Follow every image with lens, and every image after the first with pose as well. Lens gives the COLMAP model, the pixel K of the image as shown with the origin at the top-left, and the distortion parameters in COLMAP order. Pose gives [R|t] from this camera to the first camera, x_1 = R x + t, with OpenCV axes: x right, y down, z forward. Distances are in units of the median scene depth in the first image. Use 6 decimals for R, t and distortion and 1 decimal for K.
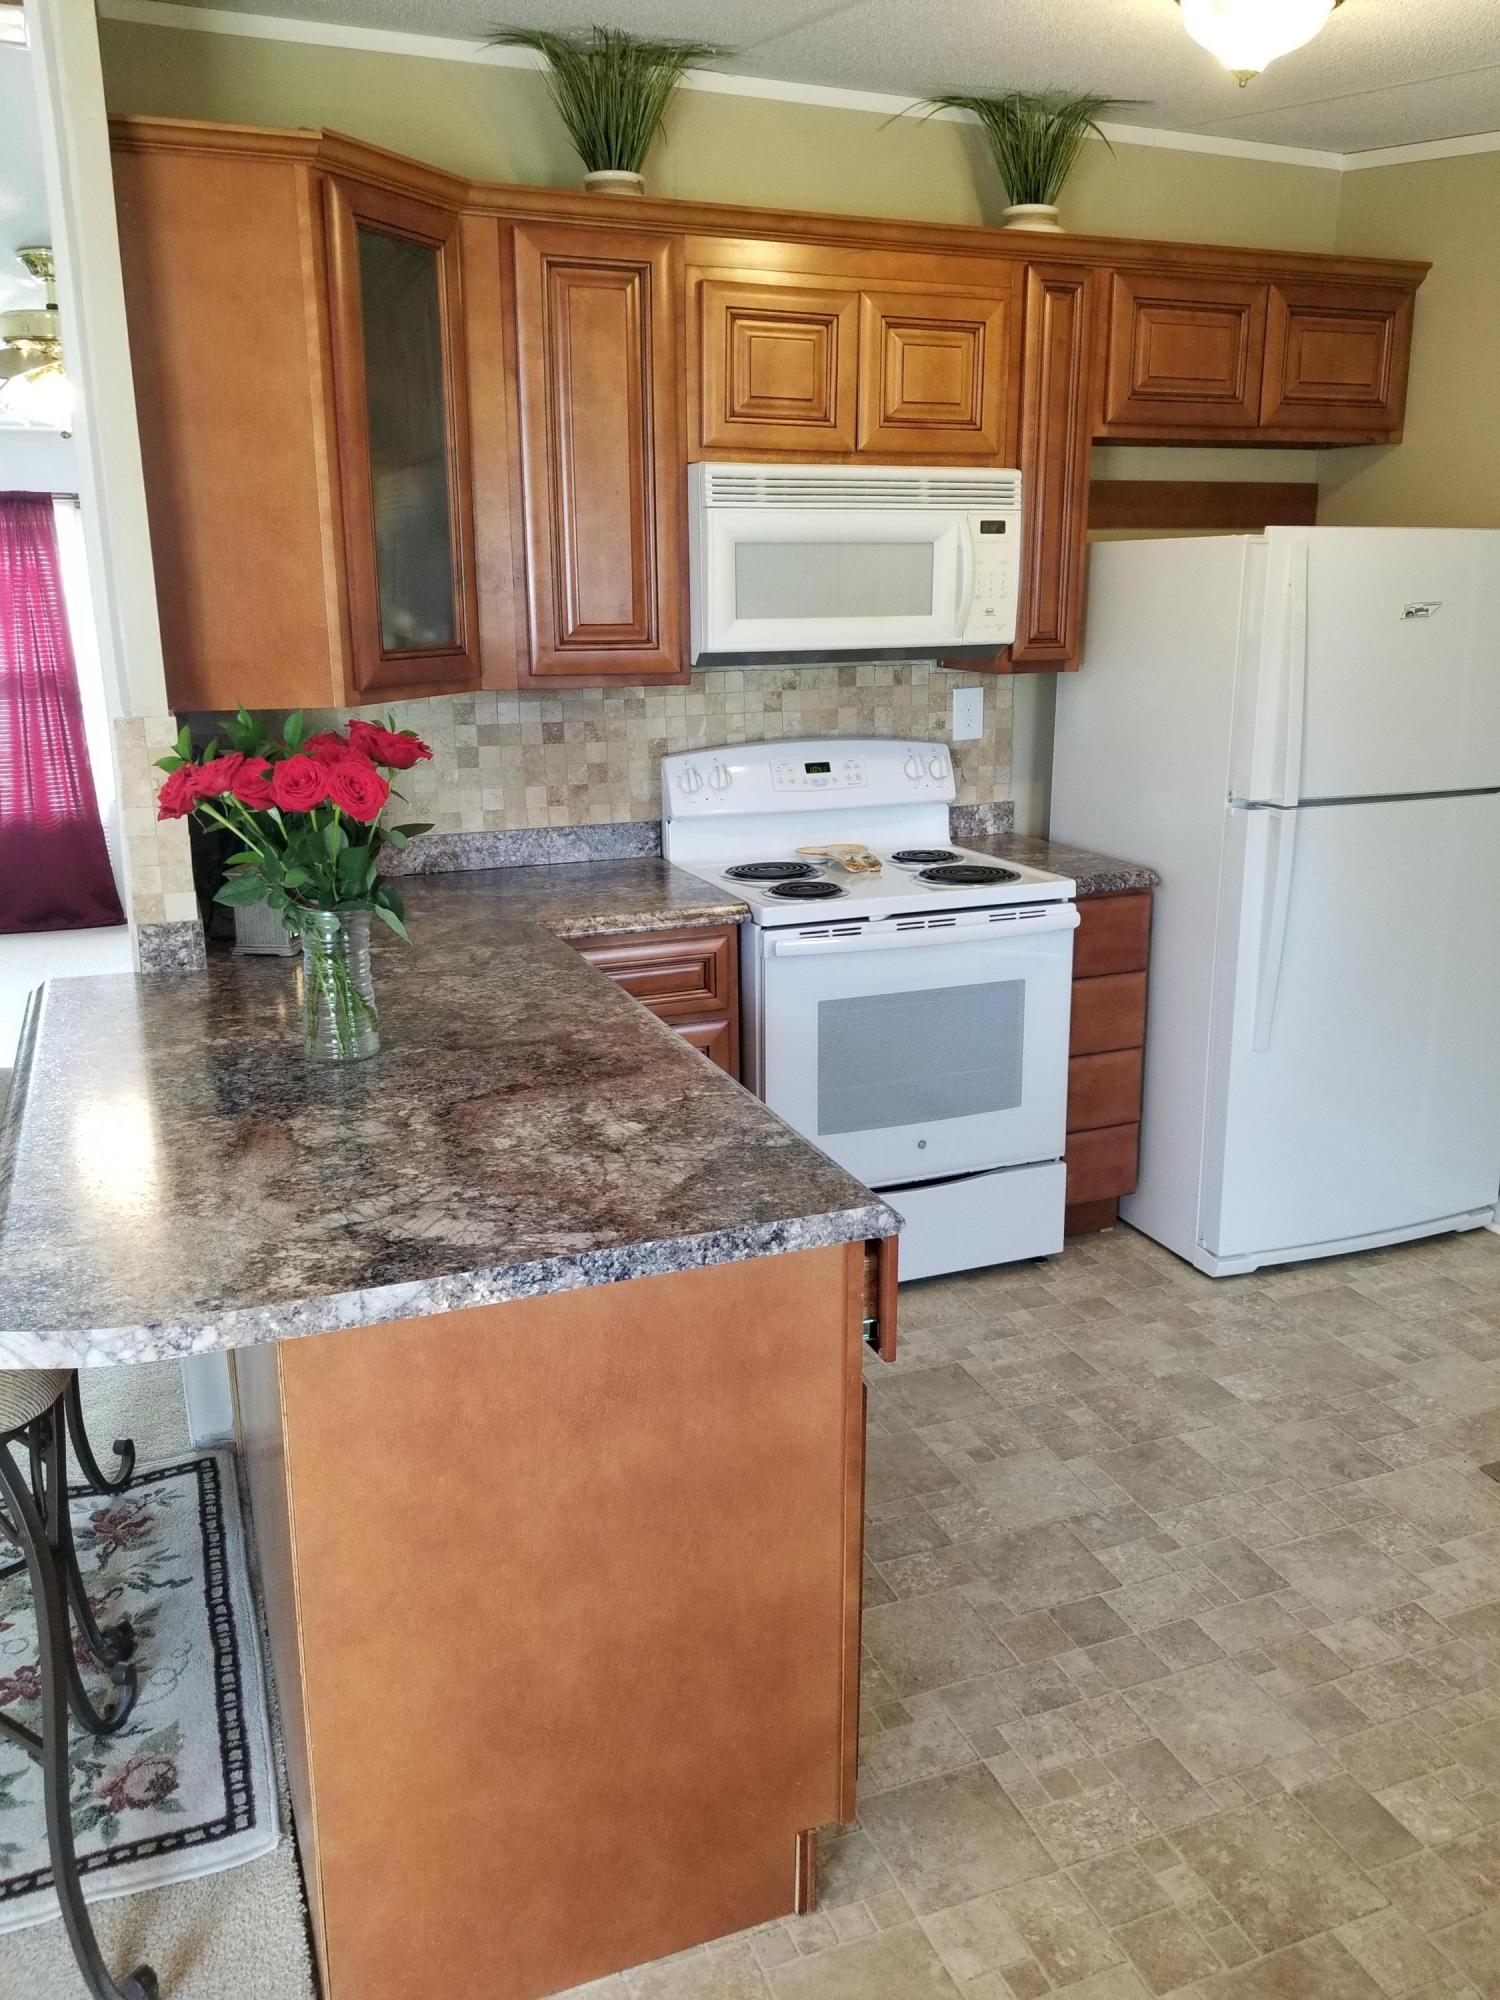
lens RADIAL K [[1595.6, 0, 753.4], [0, 1595.6, 1002.1], [0, 0, 1]] dist [0.091811, -0.139903]
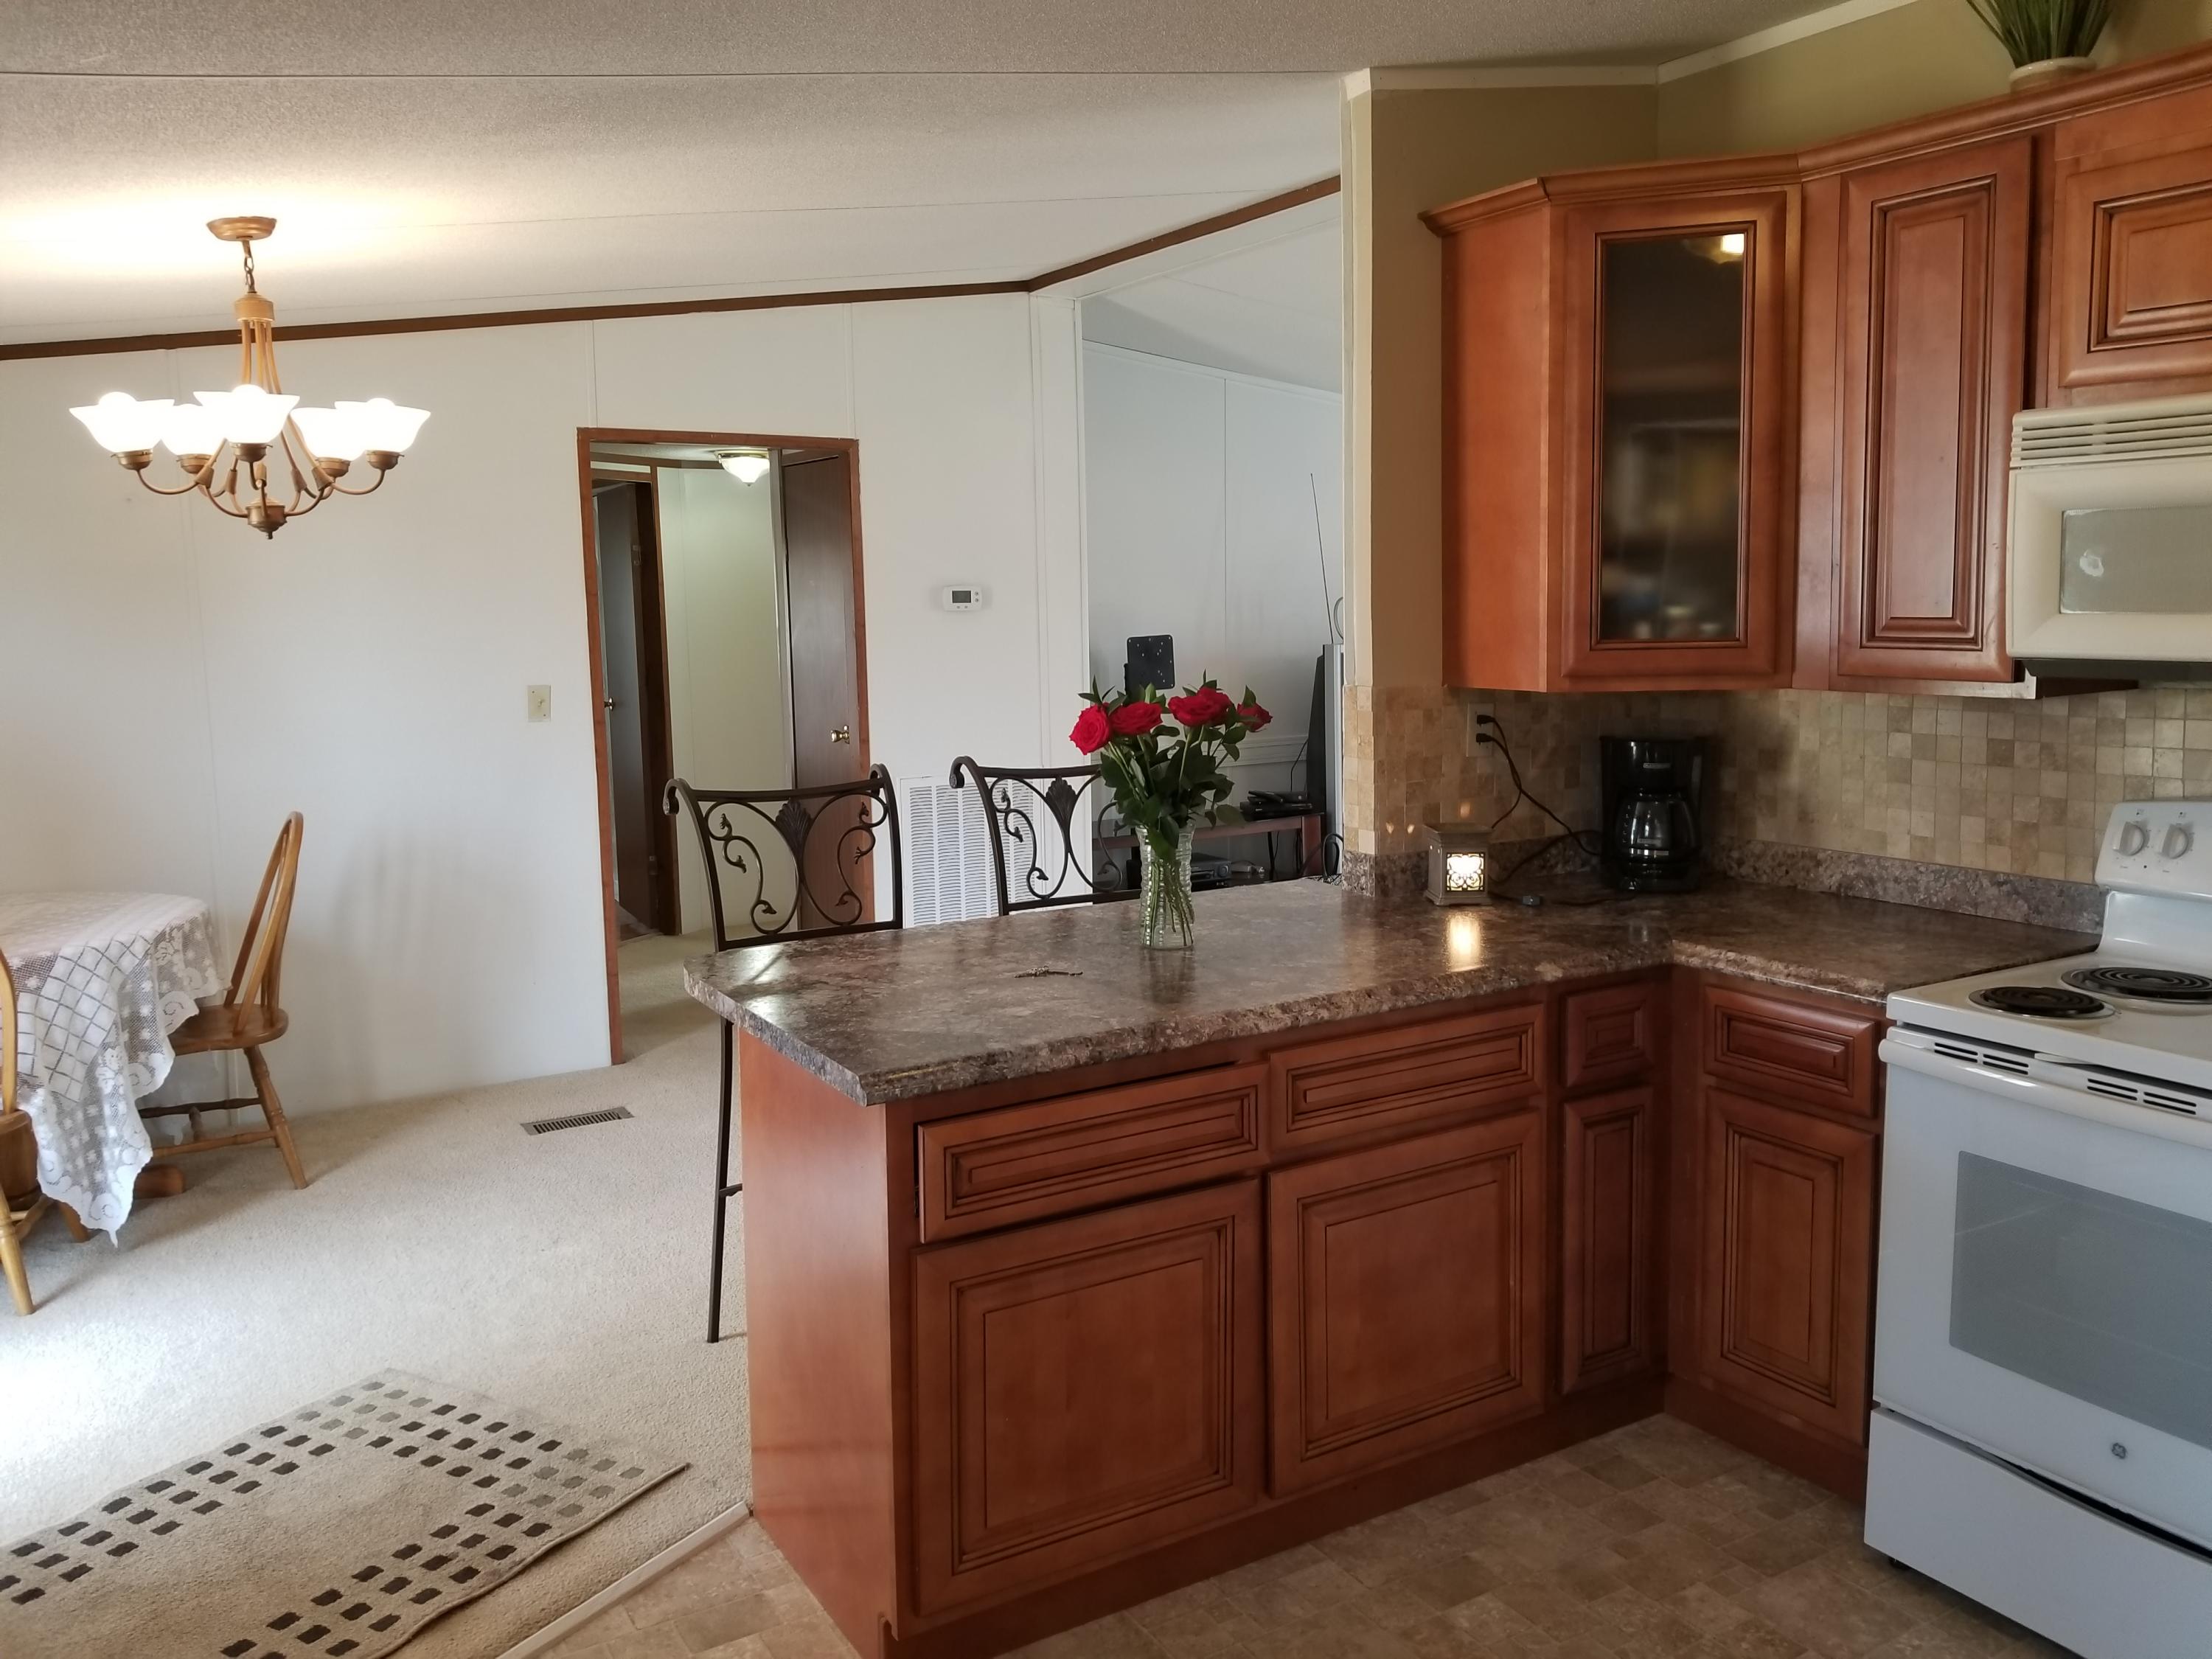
lens RADIAL K [[1764.7, 0, 1114.8], [0, 1764.7, 825.1], [0, 0, 1]] dist [0.091811, -0.139903]
pose [[0.128583, 0.131560, -0.982934, 0.689832], [-0.238674, 0.966133, 0.098089, -0.117183], [0.962549, 0.221988, 0.155628, 0.457340]]
